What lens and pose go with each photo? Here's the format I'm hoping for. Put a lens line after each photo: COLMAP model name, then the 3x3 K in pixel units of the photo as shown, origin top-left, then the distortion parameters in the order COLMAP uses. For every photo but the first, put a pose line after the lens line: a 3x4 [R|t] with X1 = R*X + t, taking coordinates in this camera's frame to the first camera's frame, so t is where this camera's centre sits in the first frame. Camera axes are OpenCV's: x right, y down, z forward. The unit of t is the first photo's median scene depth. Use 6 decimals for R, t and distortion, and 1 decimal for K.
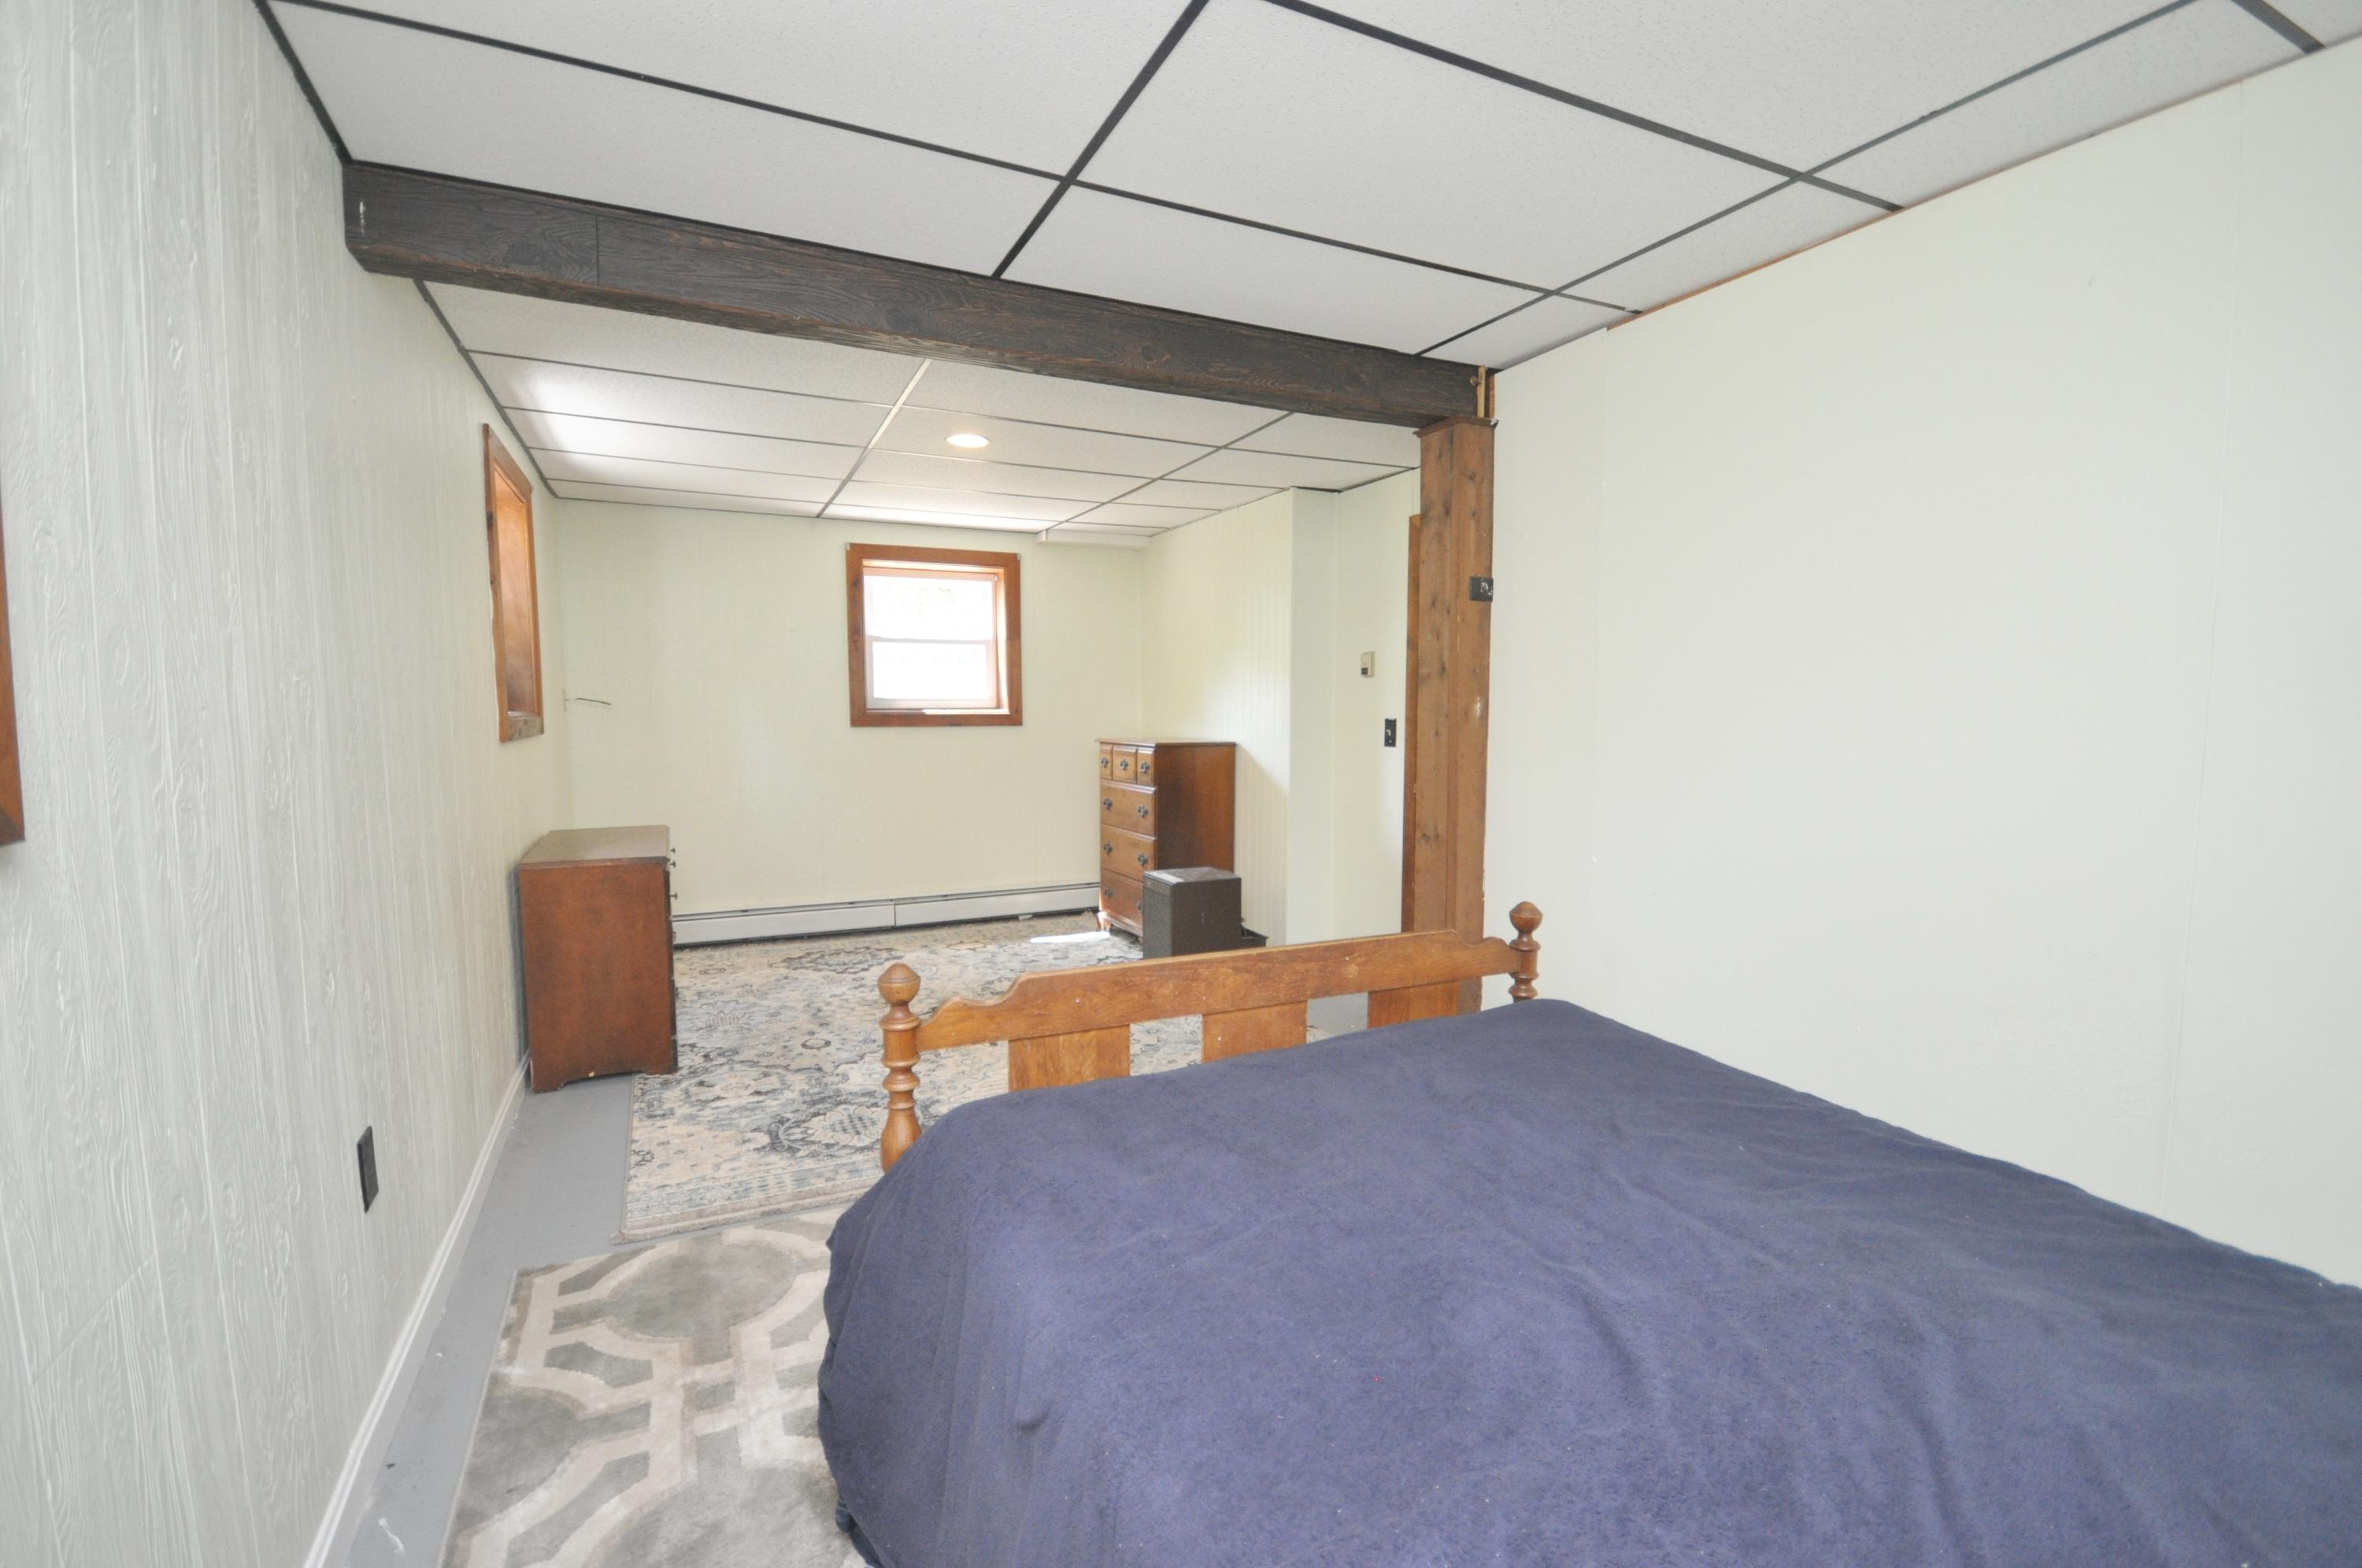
lens RADIAL K [[1028.2, 0, 1178.2], [0, 1028.2, 786.7], [0, 0, 1]] dist [-0.001197, 0.000003]
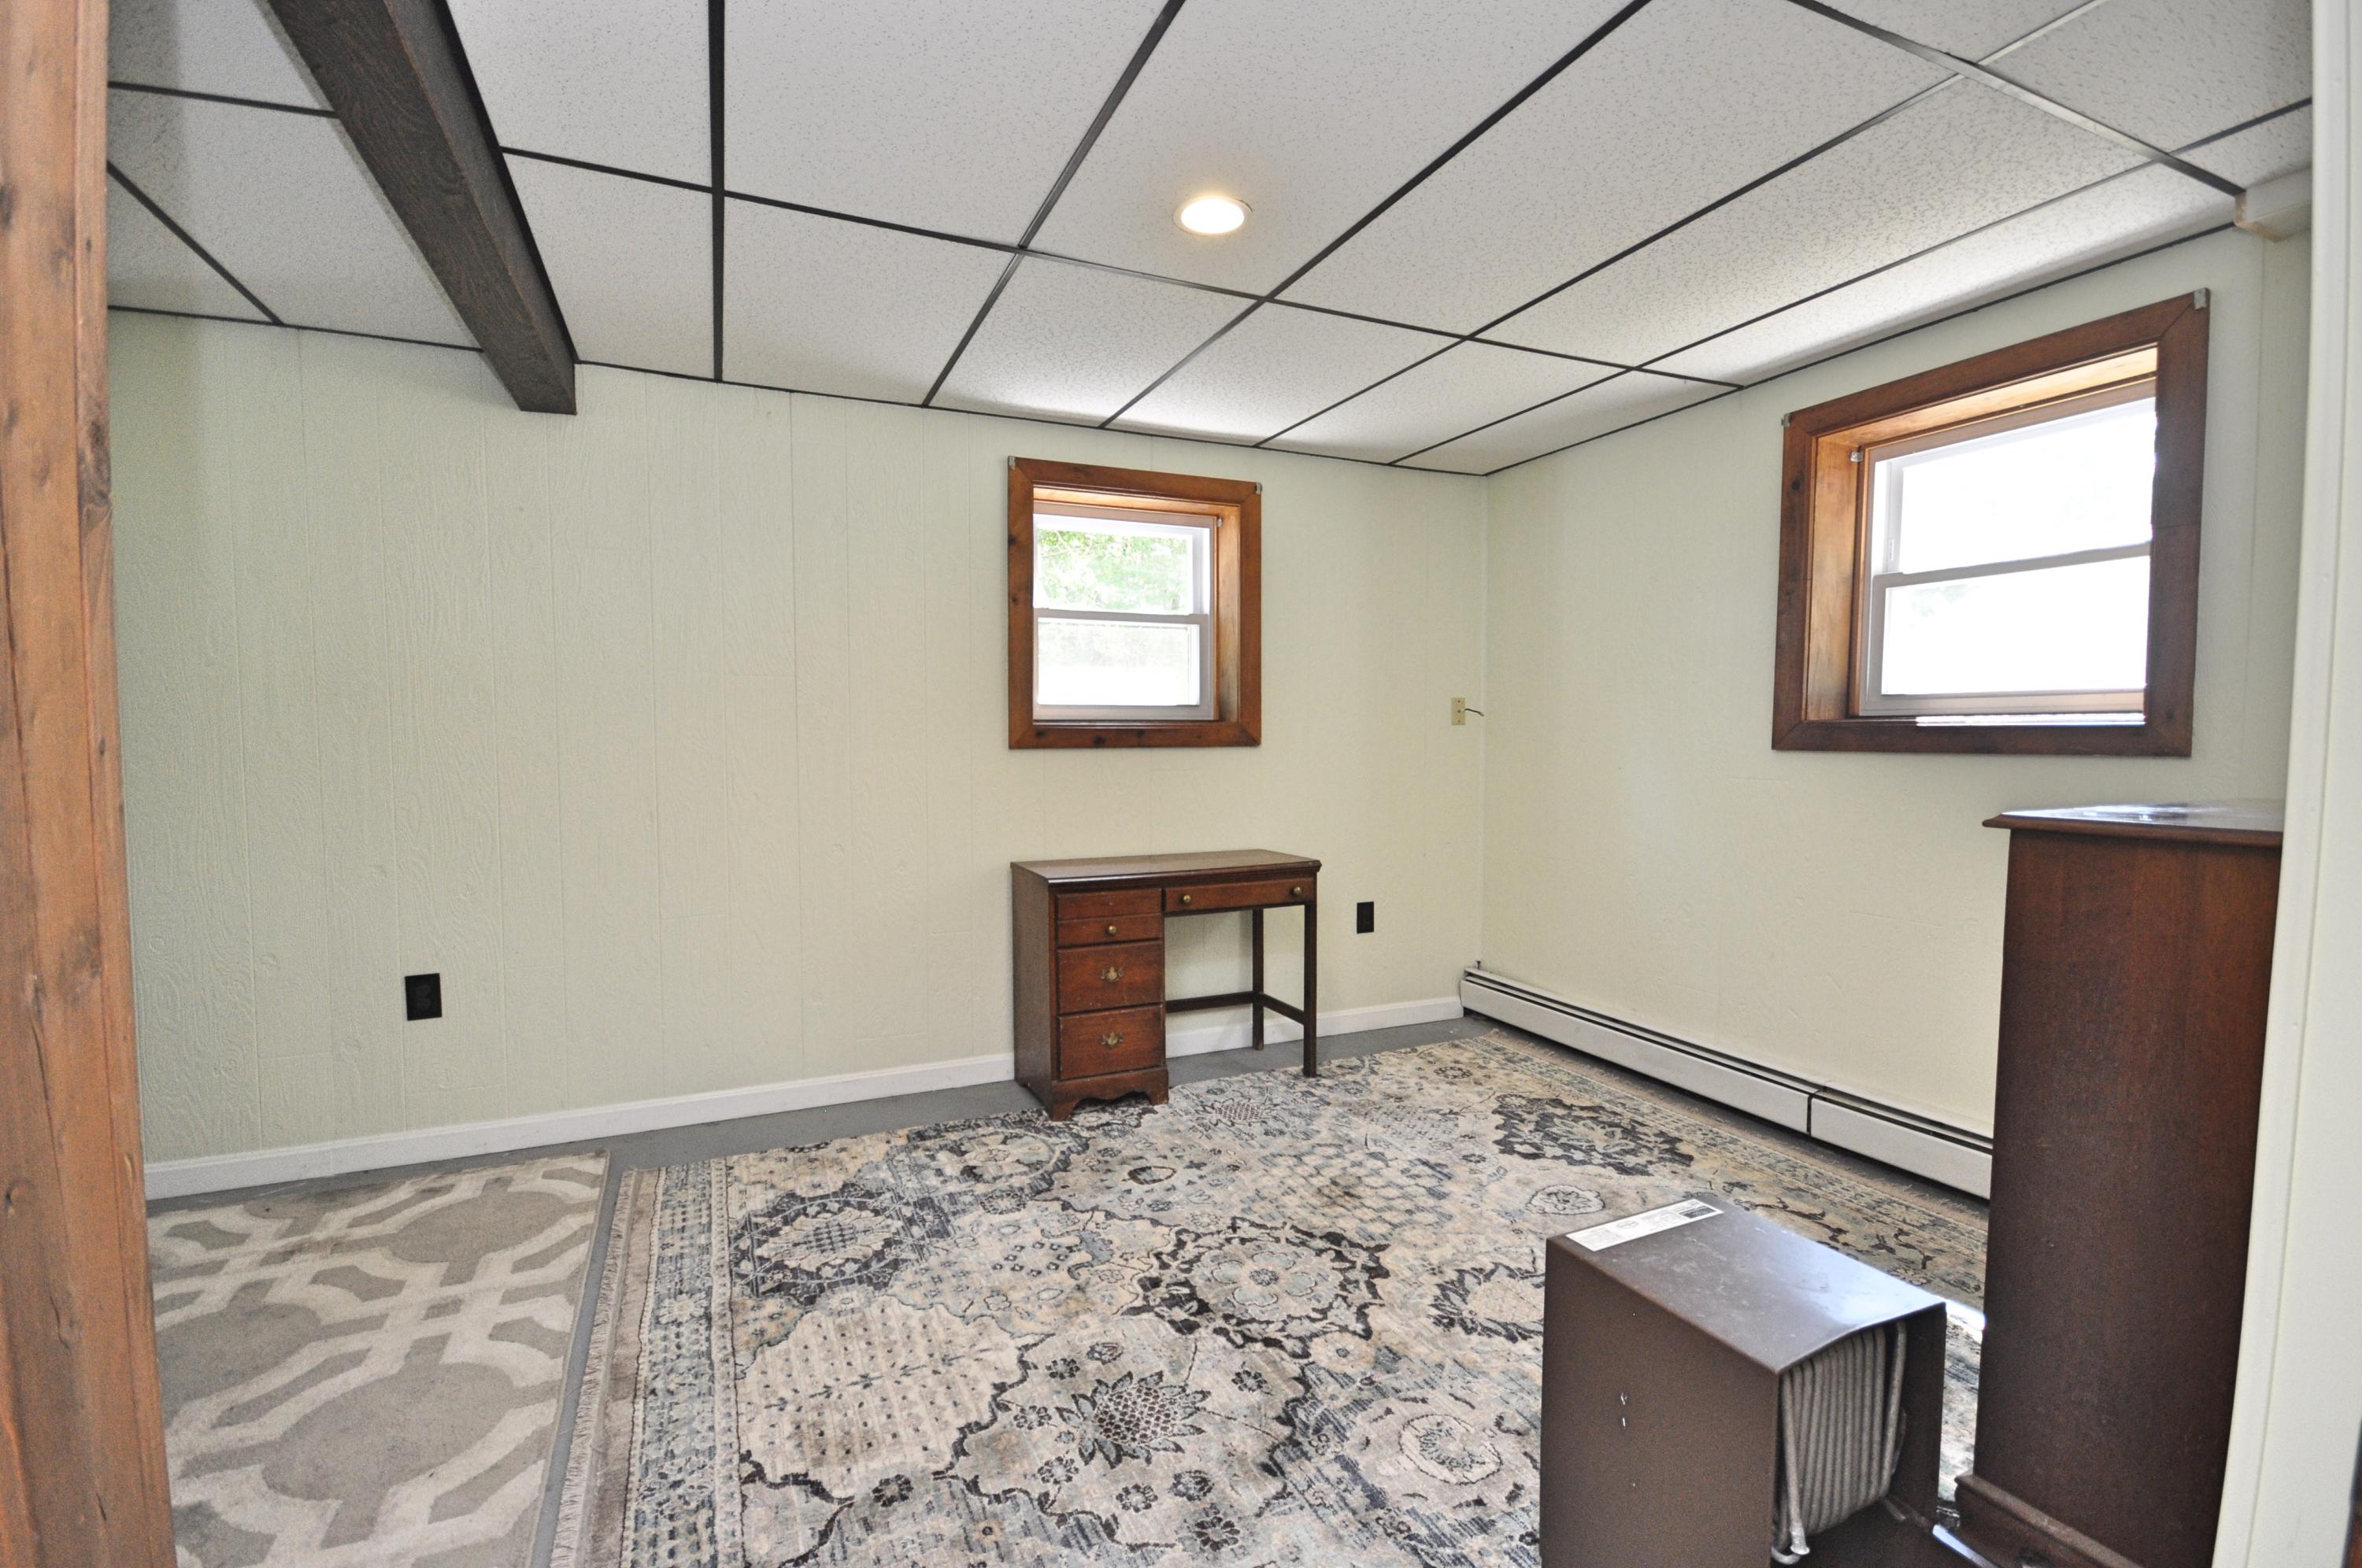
lens RADIAL K [[1028.2, 0, 1176.9], [0, 1028.2, 799.9], [0, 0, 1]] dist [-0.001197, 0.000003]
pose [[-0.033970, 0.063669, -0.997393, 0.387388], [-0.073472, 0.995109, 0.066025, -0.069939], [0.996719, 0.075523, -0.029126, 1.095327]]
